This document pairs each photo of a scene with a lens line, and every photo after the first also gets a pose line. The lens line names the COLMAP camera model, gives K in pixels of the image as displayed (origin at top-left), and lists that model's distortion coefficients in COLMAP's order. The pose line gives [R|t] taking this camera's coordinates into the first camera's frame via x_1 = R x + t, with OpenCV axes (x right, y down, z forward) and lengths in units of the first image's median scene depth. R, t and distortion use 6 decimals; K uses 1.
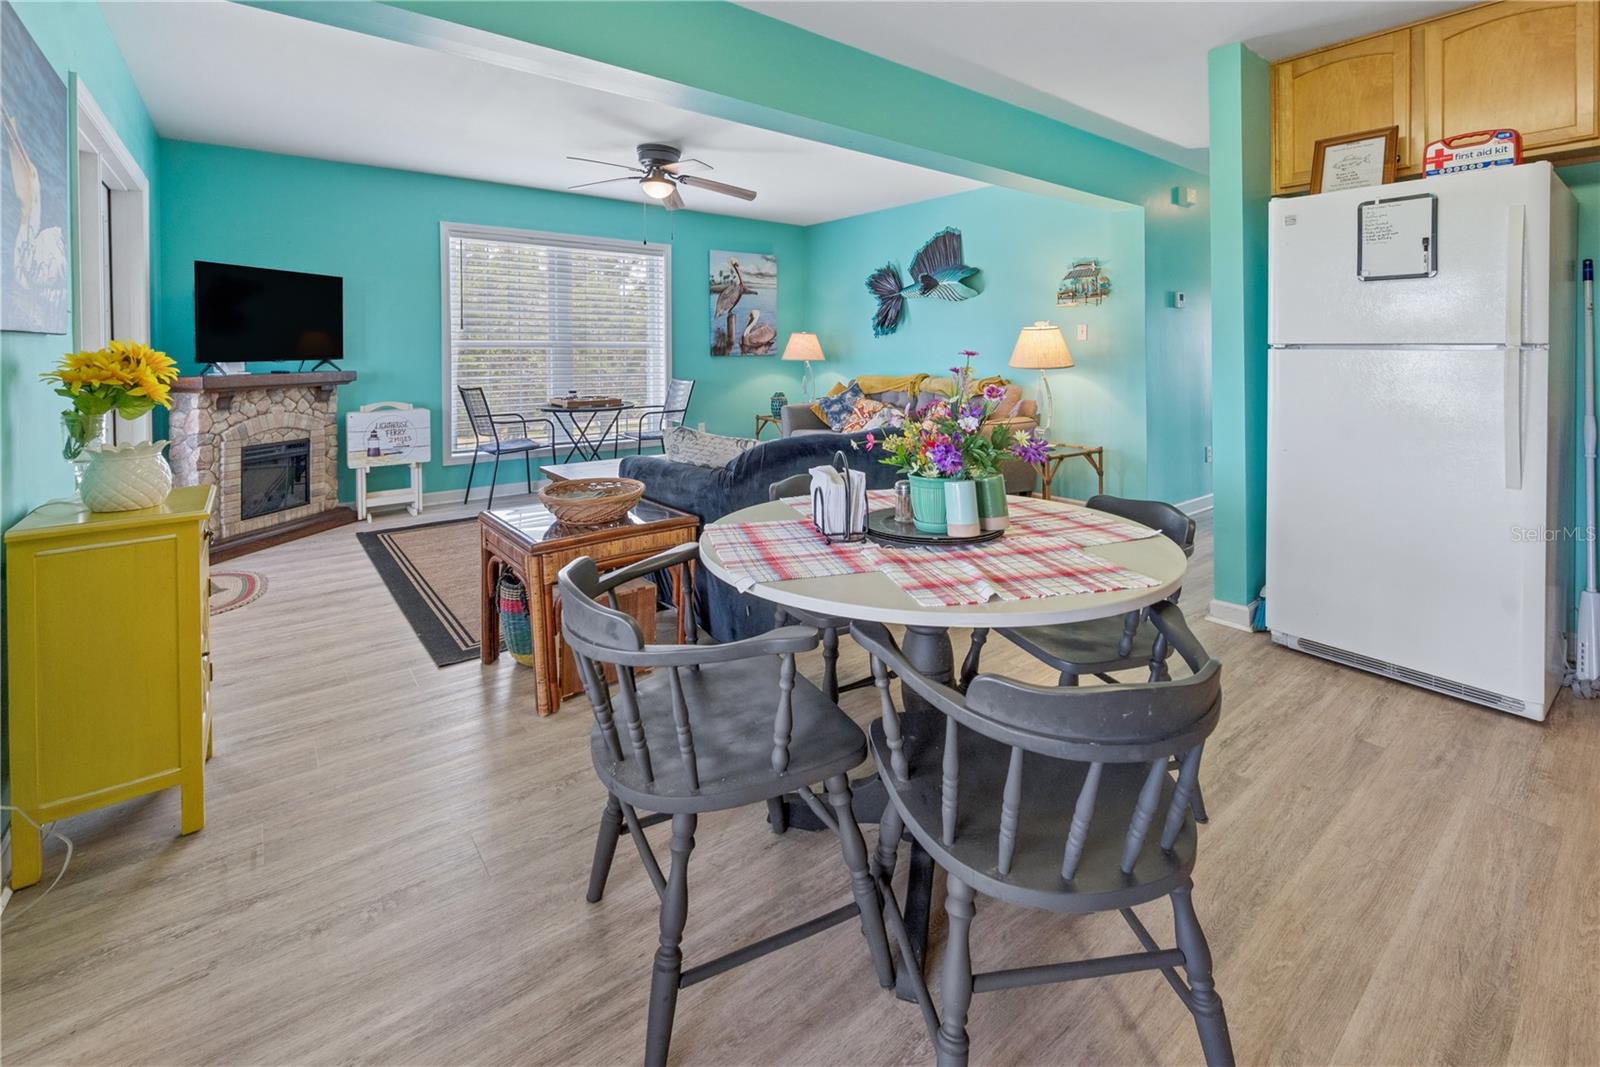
lens RADIAL K [[696.2, 0, 814.4], [0, 696.2, 353.4], [0, 0, 1]] dist [0.000013, -0.000969]
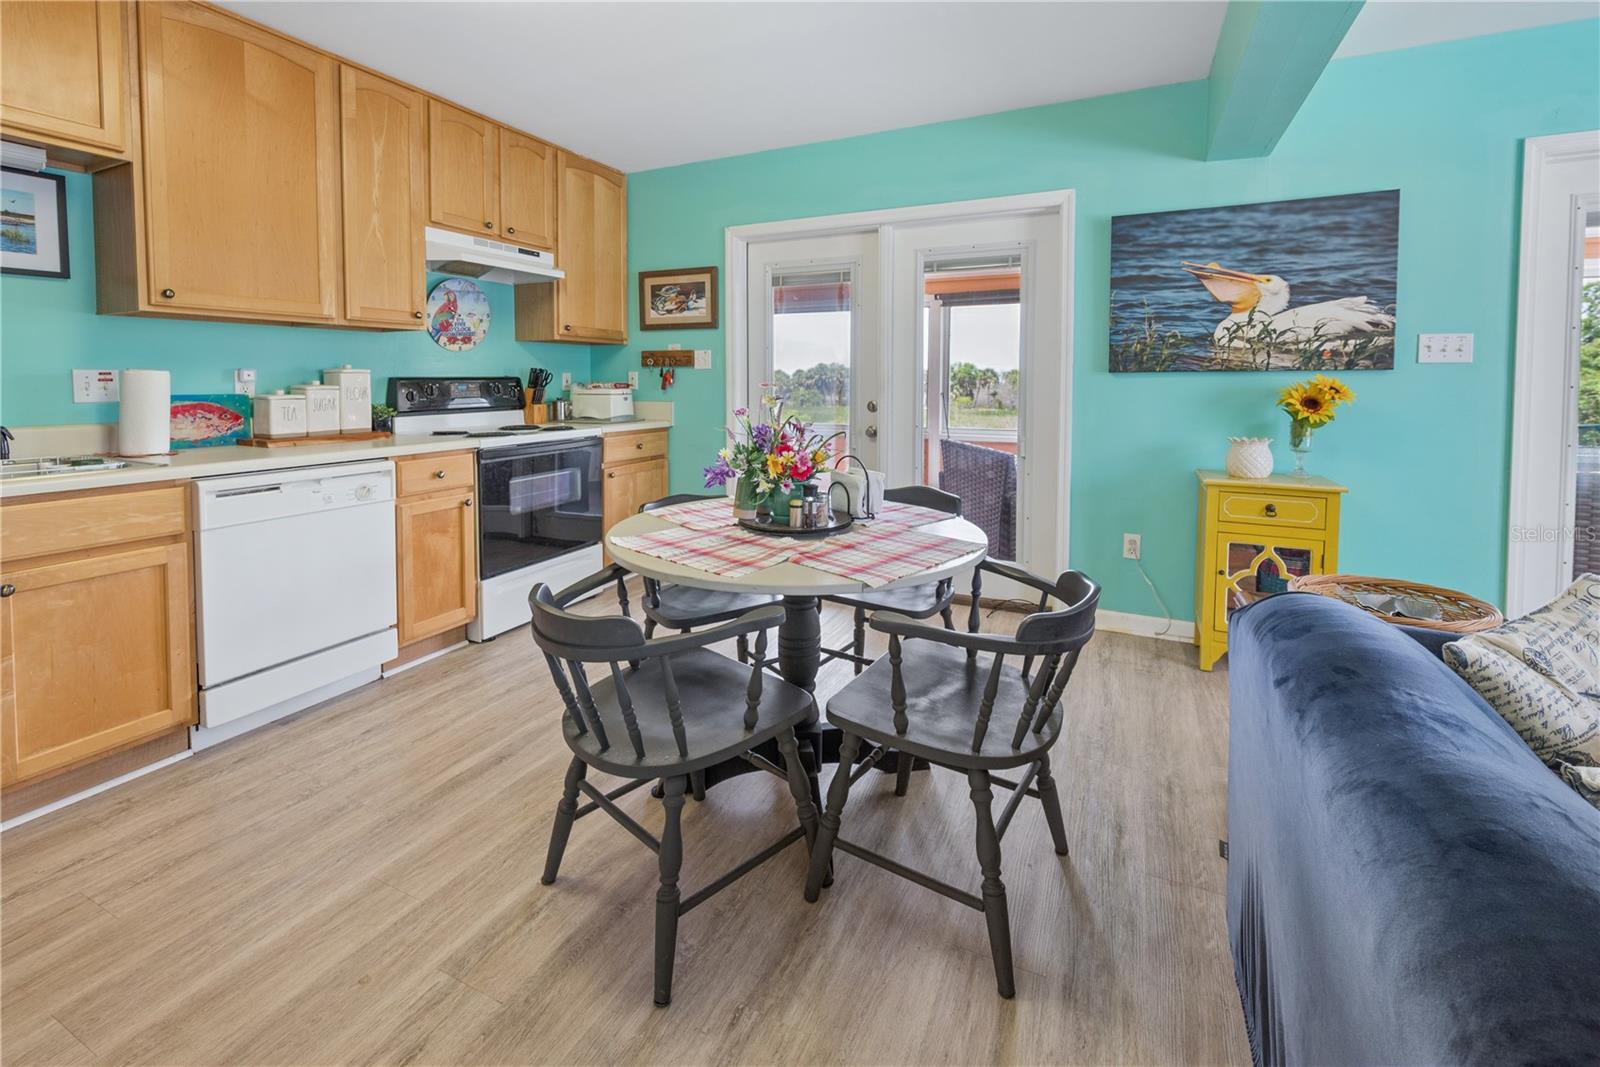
lens RADIAL K [[696.2, 0, 821.0], [0, 696.2, 411.1], [0, 0, 1]] dist [0.000013, -0.000969]
pose [[-0.884736, 0.020878, -0.465624, 0.452014], [-0.001975, 0.998819, 0.048540, -0.009530], [0.466088, 0.043864, -0.883651, 1.368709]]
